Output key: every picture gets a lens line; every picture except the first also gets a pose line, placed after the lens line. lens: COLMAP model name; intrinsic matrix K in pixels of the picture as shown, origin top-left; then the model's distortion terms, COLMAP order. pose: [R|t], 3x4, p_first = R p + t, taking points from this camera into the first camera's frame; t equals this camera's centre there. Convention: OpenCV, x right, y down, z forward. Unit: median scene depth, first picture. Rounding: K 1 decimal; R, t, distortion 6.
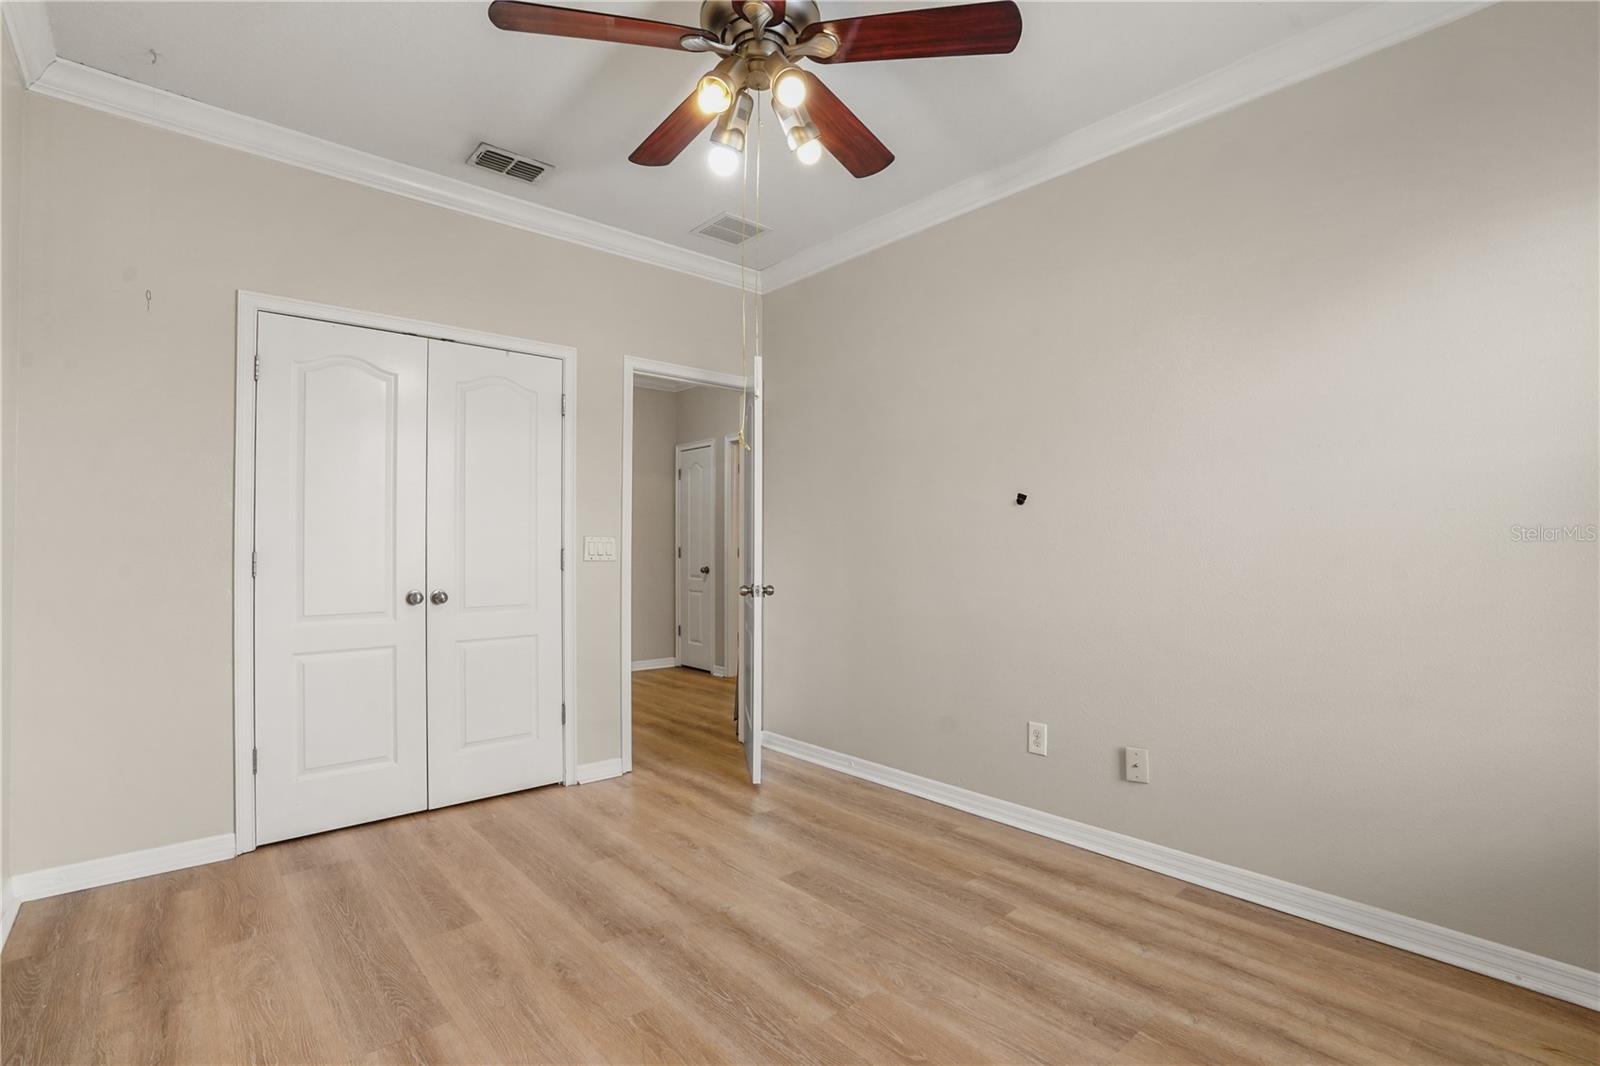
lens RADIAL K [[760.5, 0, 802.0], [0, 760.5, 546.0], [0, 0, 1]] dist [-0.055698, 0.022928]
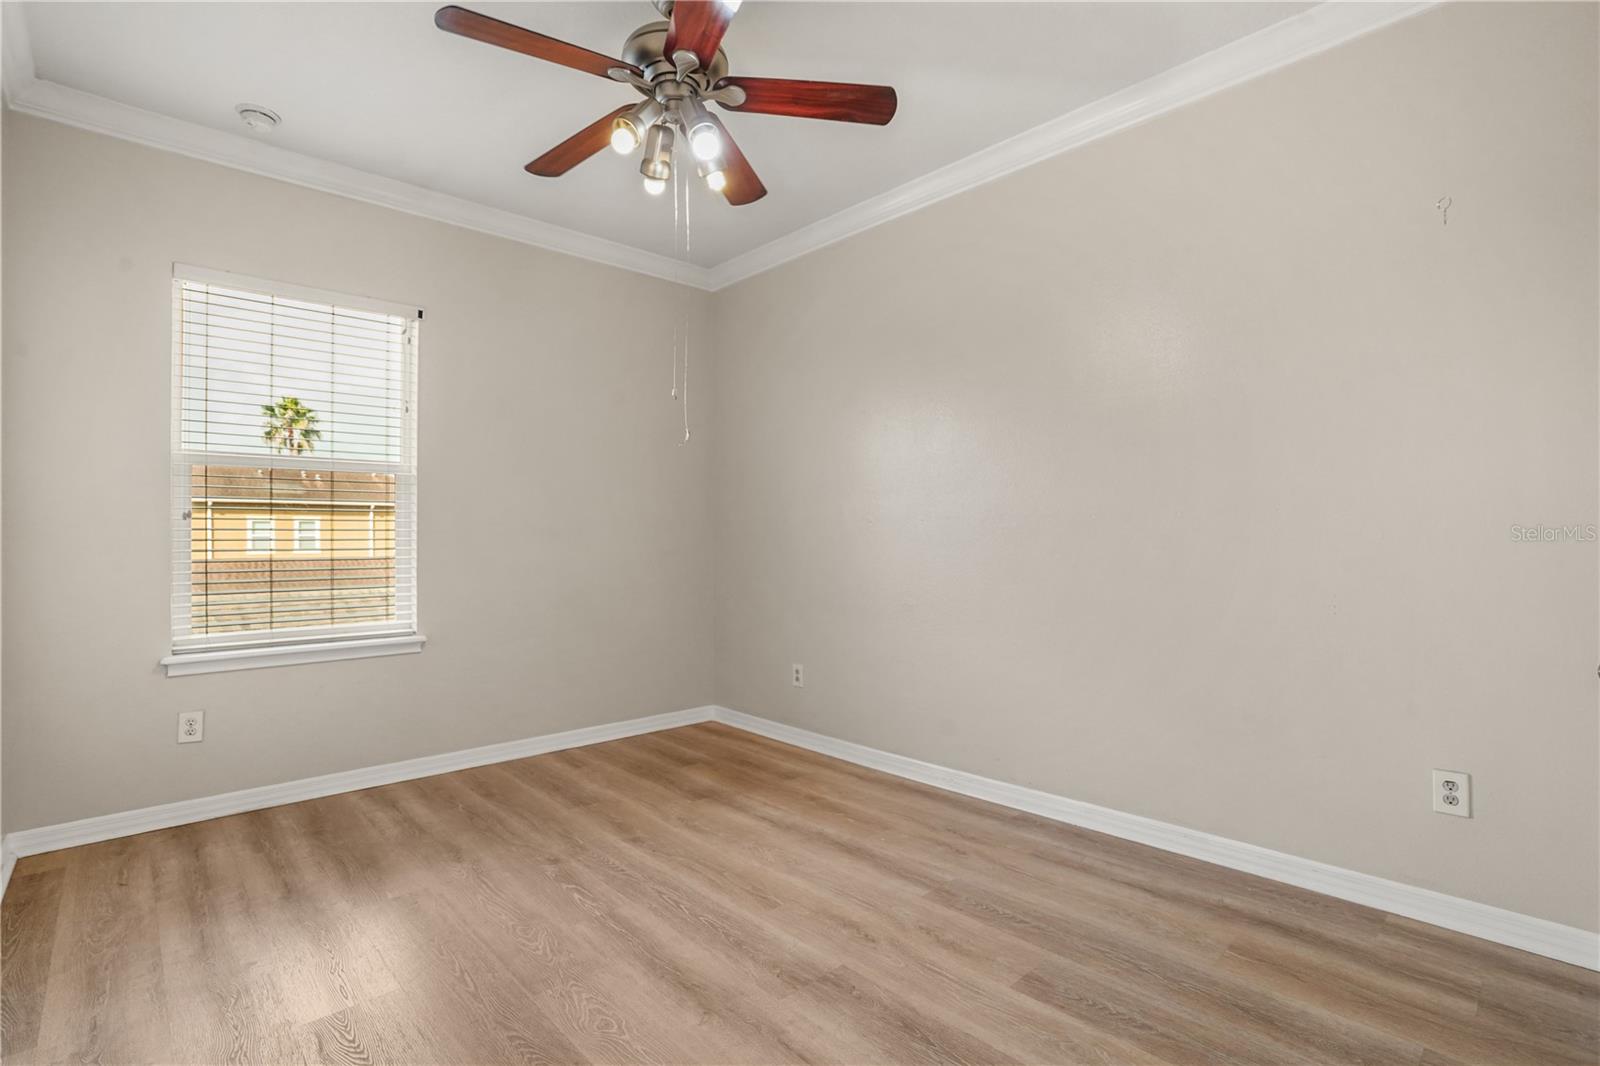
lens RADIAL K [[760.5, 0, 802.0], [0, 760.5, 546.0], [0, 0, 1]] dist [-0.055698, 0.022928]
pose [[-0.999638, 0.003915, -0.026603, -0.208420], [0.003640, 0.999940, 0.010377, 0.018140], [0.026642, 0.010276, -0.999592, 2.019115]]
